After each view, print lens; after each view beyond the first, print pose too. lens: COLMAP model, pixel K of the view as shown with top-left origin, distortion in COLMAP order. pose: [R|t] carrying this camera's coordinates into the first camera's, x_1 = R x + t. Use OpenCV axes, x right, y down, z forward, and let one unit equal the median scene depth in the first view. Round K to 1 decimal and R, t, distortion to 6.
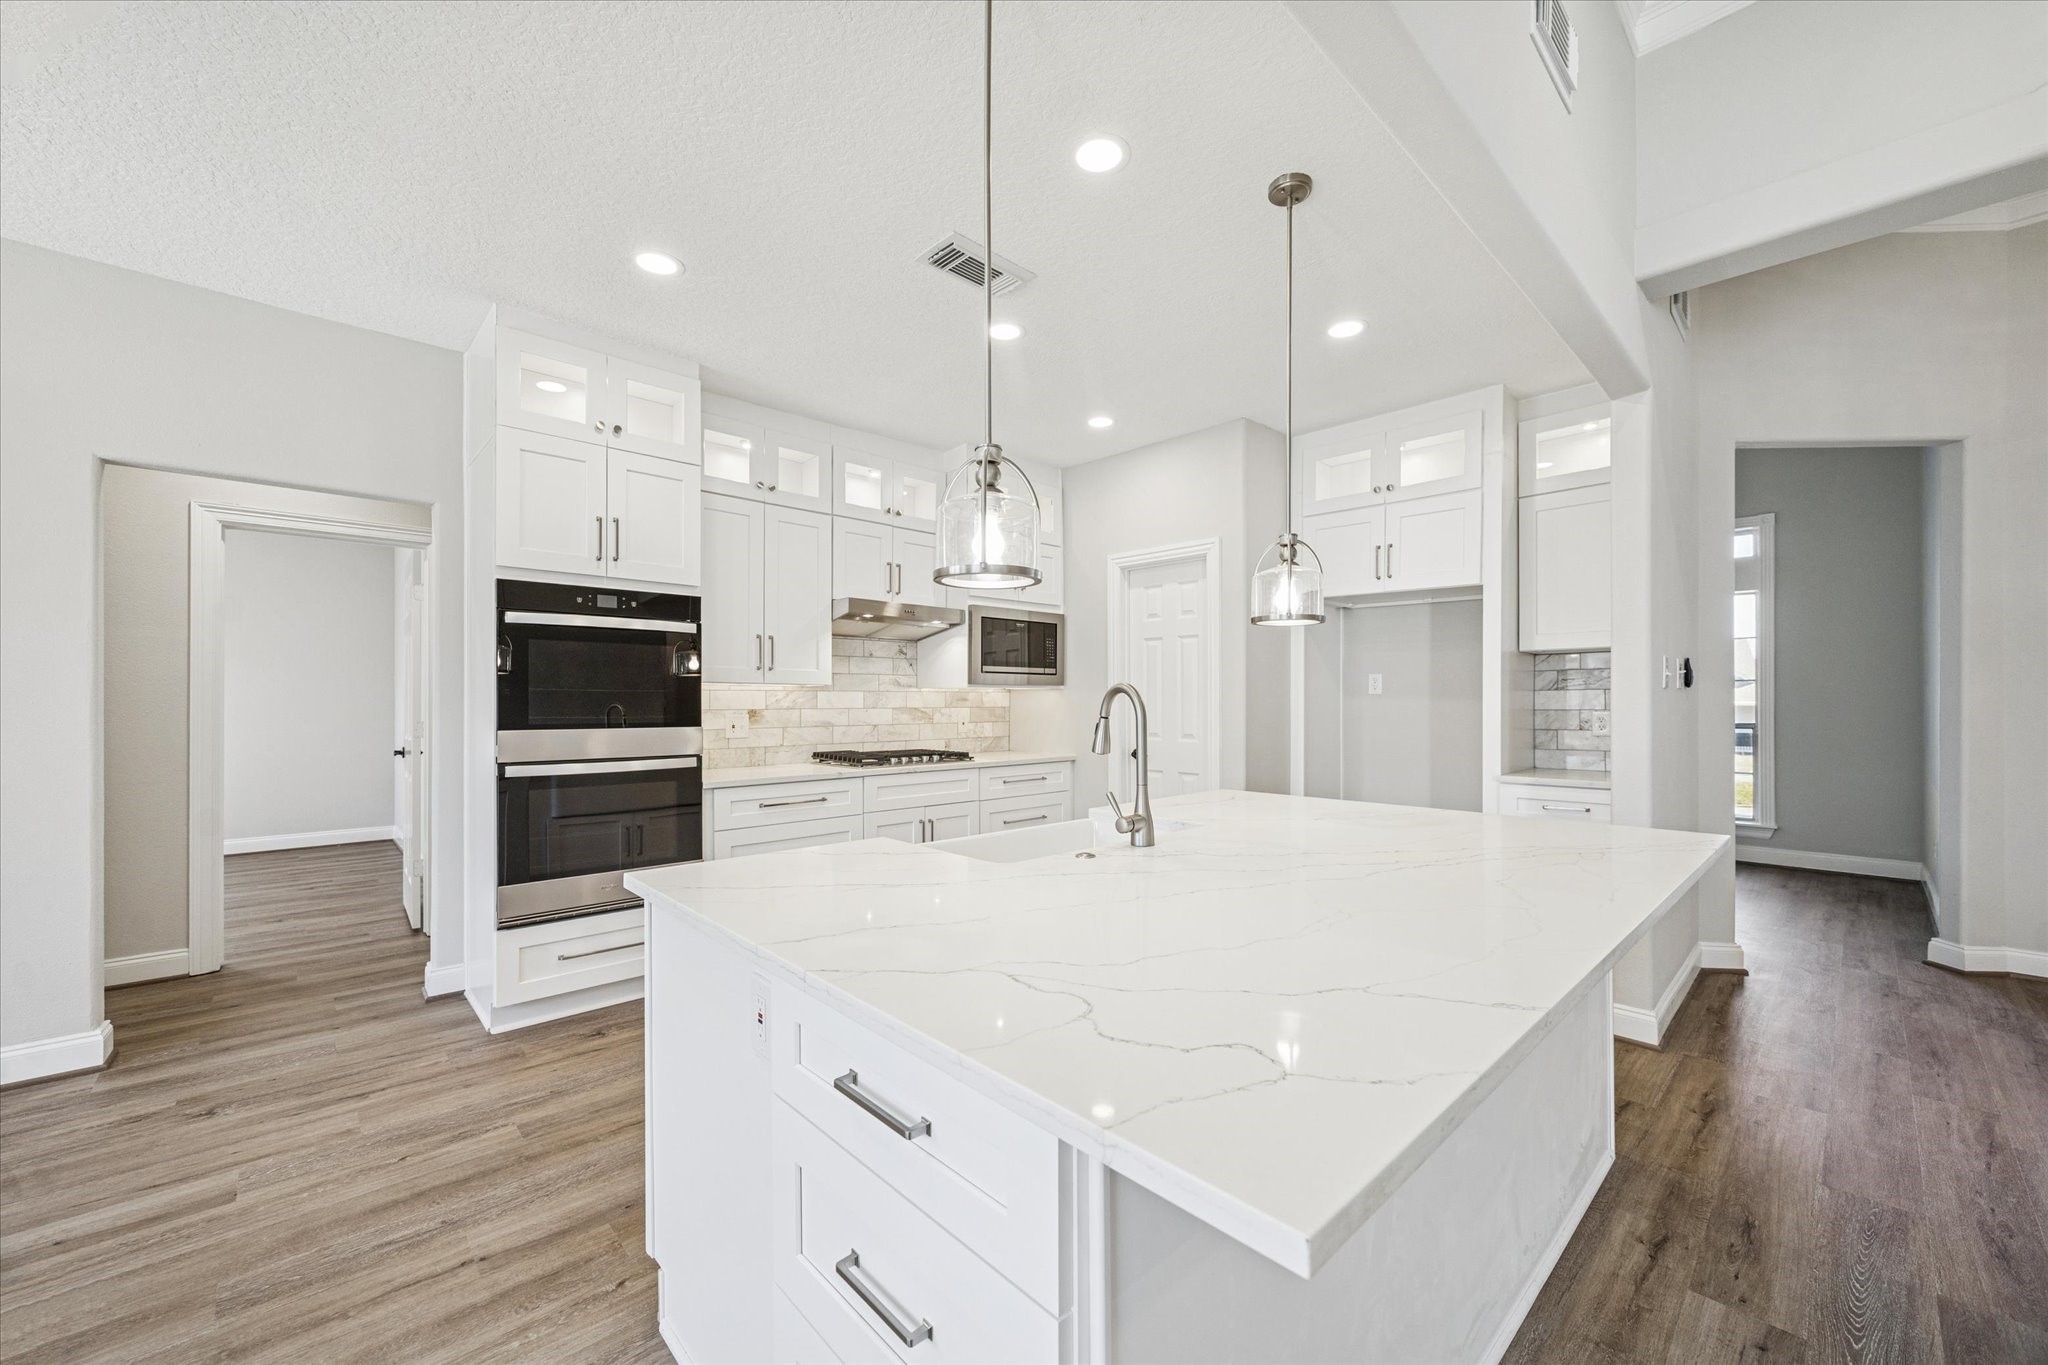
lens RADIAL K [[783.8, 0, 1026.1], [0, 783.8, 691.8], [0, 0, 1]] dist [-0.001945, -0.000674]
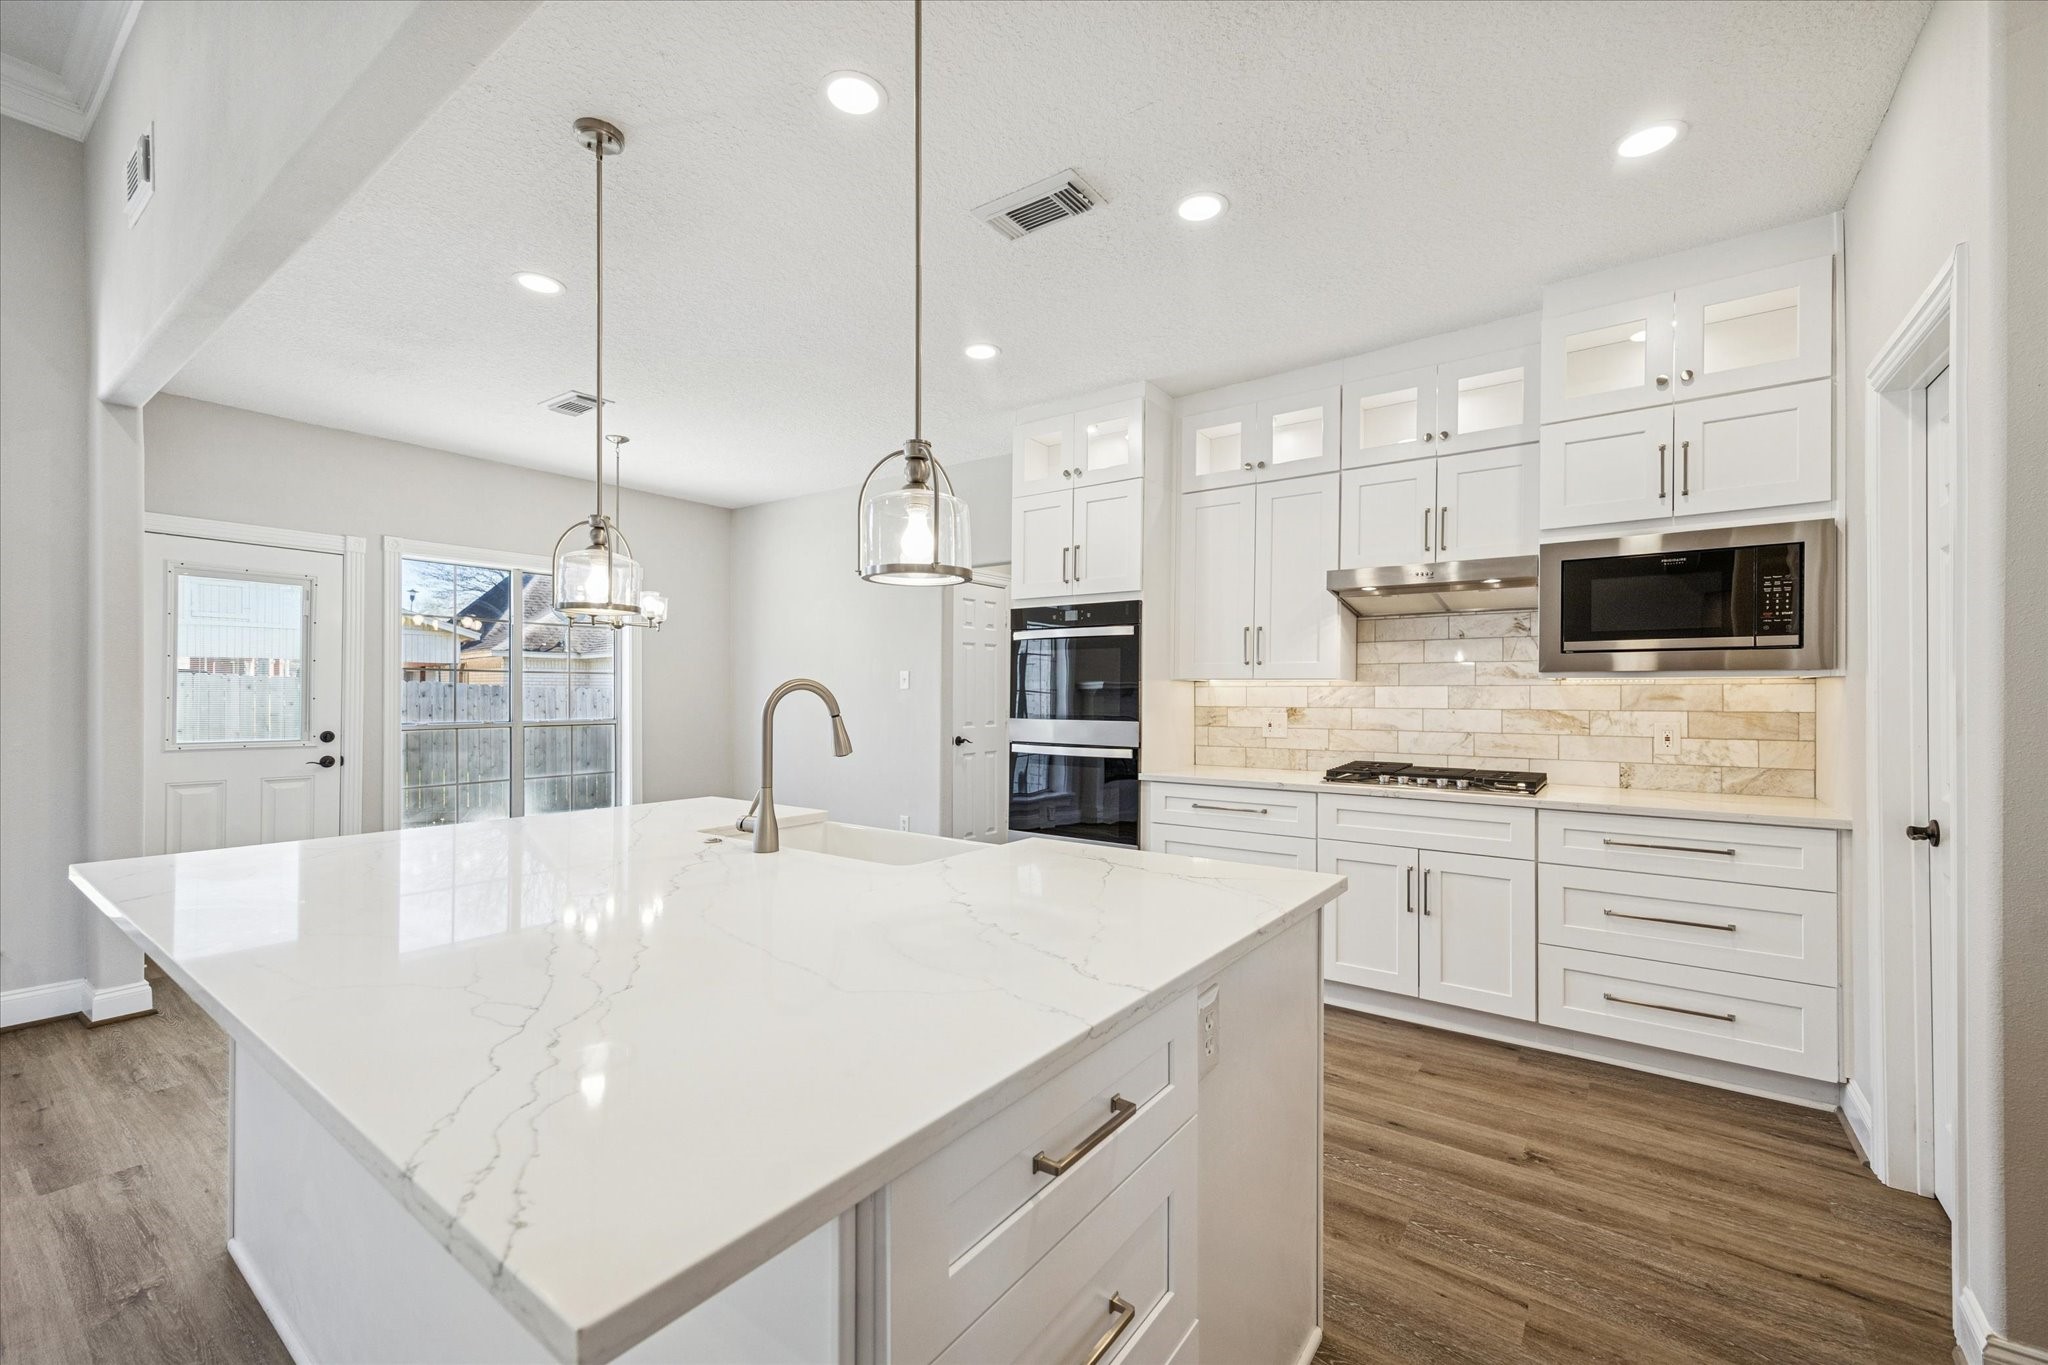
lens RADIAL K [[846.1, 0, 1022.1], [0, 846.1, 691.0], [0, 0, 1]] dist [0.010009, 0.000073]
pose [[0.181953, -0.003270, -0.983302, 0.579889], [0.007461, 0.999970, -0.001945, 0.003213], [0.983279, -0.006982, 0.181972, 0.531604]]
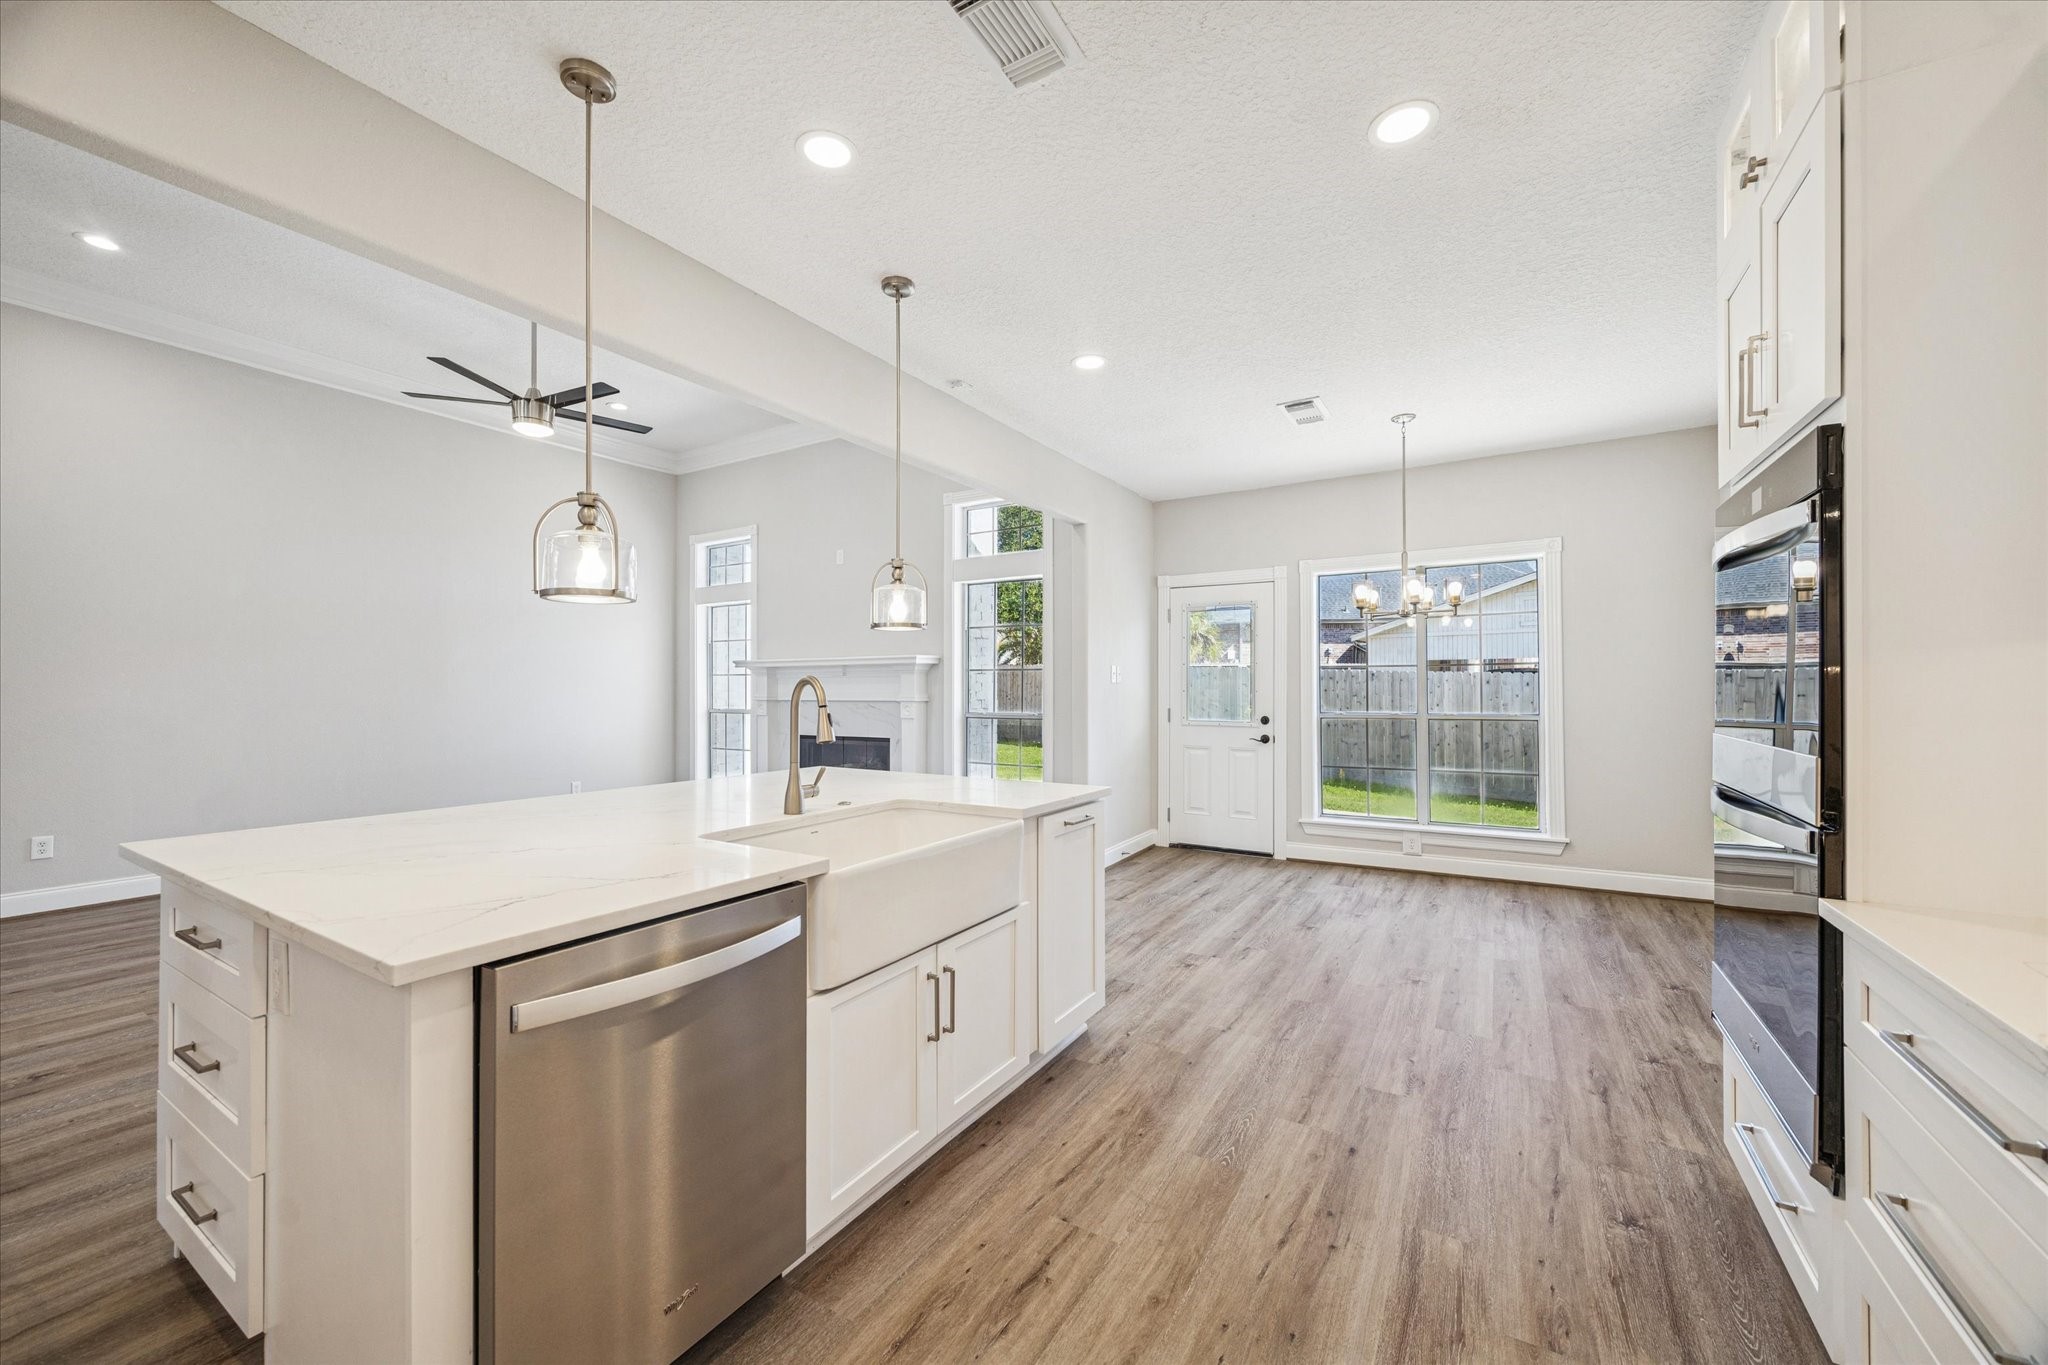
lens RADIAL K [[783.8, 0, 1026.1], [0, 783.8, 691.8], [0, 0, 1]] dist [-0.001945, -0.000674]
pose [[-0.962533, 0.006225, -0.271092, 0.061423], [0.008261, 0.999946, -0.006370, 0.009892], [0.271037, -0.008371, -0.962532, 1.062250]]
